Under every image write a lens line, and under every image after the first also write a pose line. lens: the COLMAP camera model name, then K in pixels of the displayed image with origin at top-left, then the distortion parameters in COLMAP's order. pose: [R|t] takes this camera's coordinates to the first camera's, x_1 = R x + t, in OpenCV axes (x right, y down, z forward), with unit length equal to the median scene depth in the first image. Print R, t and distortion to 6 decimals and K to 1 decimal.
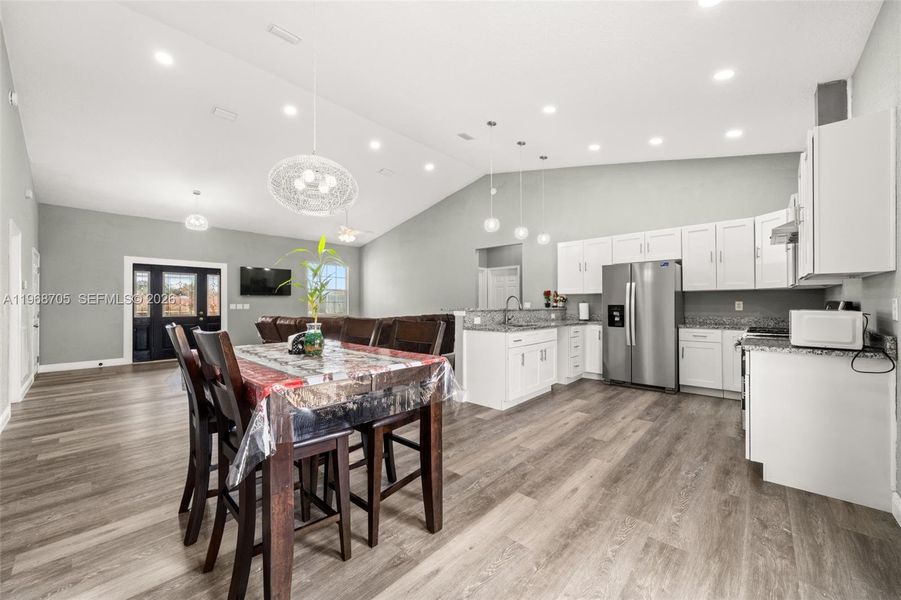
lens RADIAL K [[341.5, 0, 440.7], [0, 341.5, 301.0], [0, 0, 1]] dist [-0.001068, -0.000064]
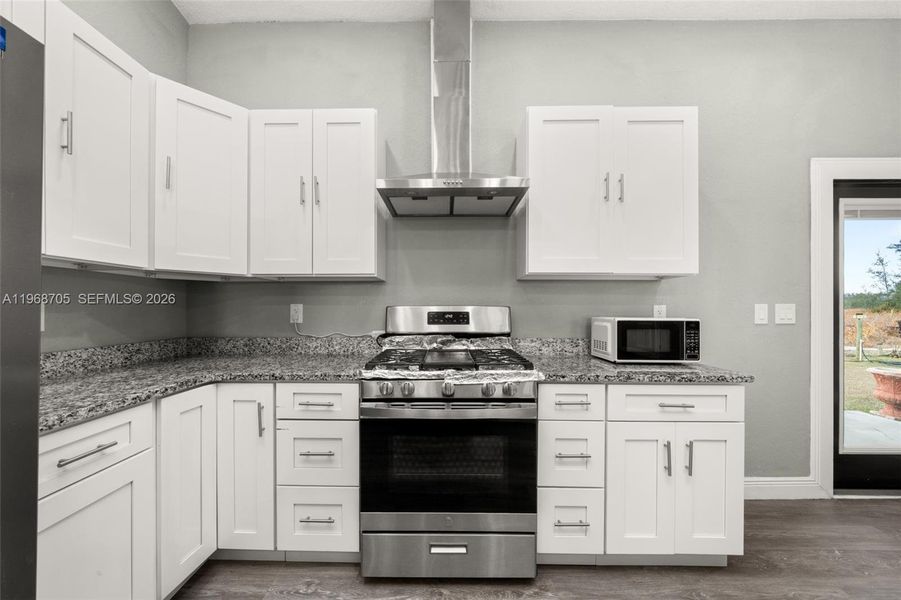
lens RADIAL K [[316.7, 0, 443.6], [0, 316.7, 309.8], [0, 0, 1]] dist [-0.001318, 0.000045]
pose [[-0.675236, -0.000277, 0.737601, 0.304900], [-0.004446, 0.999983, -0.003694, 0.004631], [-0.737588, -0.005774, -0.675226, 0.657214]]
